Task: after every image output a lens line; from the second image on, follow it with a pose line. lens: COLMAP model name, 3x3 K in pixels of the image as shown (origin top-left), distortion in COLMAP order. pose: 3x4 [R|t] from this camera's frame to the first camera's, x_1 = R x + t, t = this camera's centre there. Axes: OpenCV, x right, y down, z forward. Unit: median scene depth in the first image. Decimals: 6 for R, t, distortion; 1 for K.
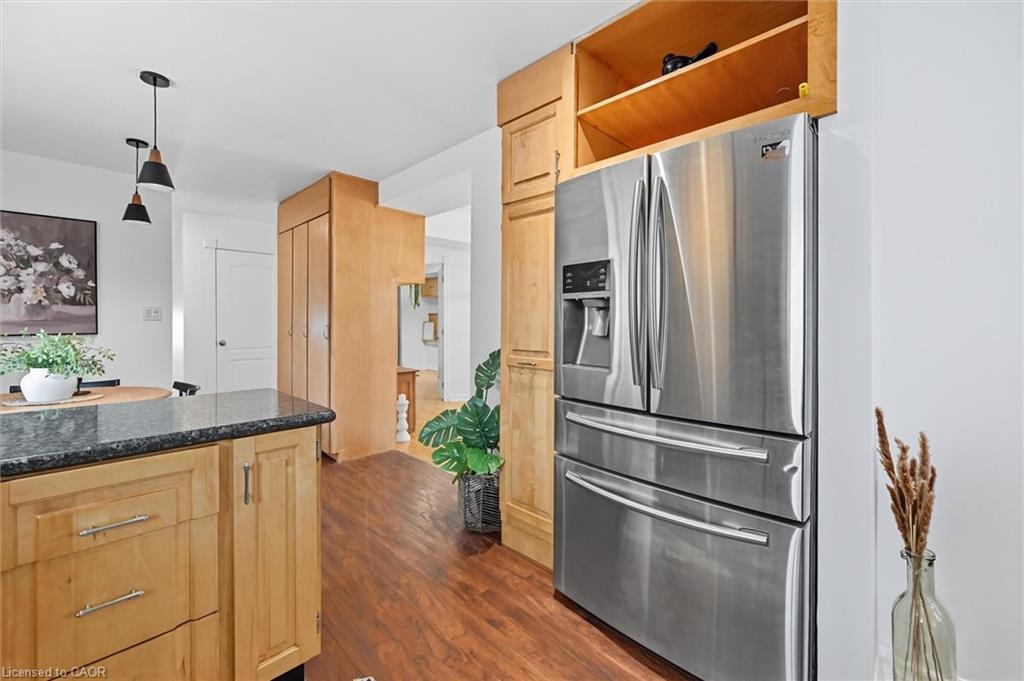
lens RADIAL K [[418.6, 0, 515.8], [0, 418.6, 325.6], [0, 0, 1]] dist [0.000820, -0.000236]
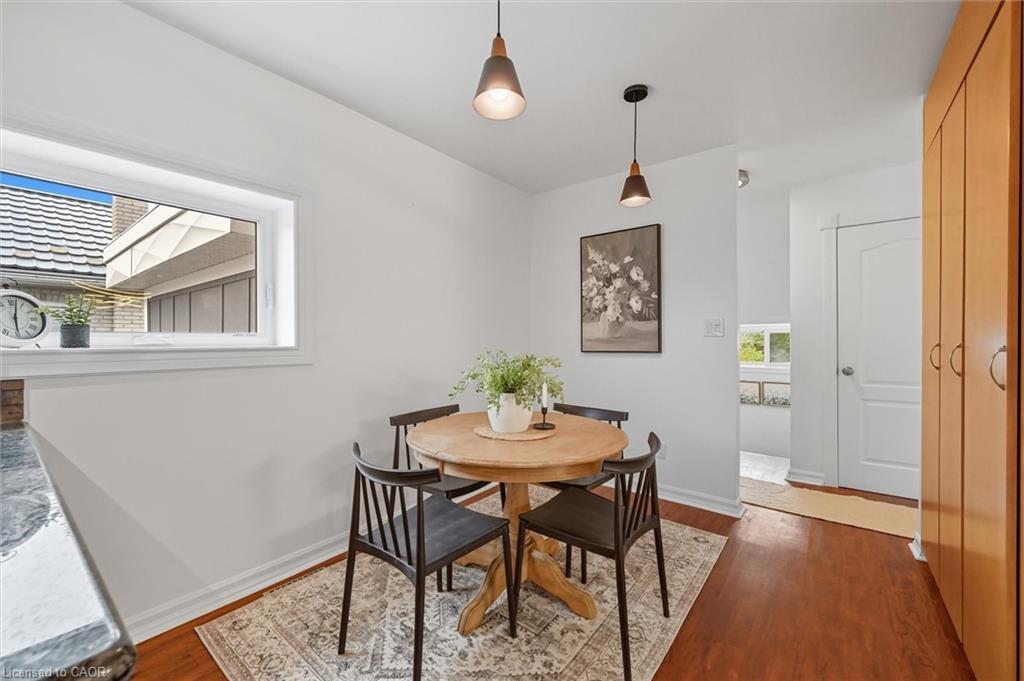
lens RADIAL K [[410.3, 0, 515.3], [0, 410.3, 340.6], [0, 0, 1]] dist [0.001961, 0.000246]
pose [[0.116735, 0.000921, -0.993163, -0.199656], [-0.006394, 0.999980, 0.000176, -0.003276], [0.993143, 0.006329, 0.116738, 0.646673]]
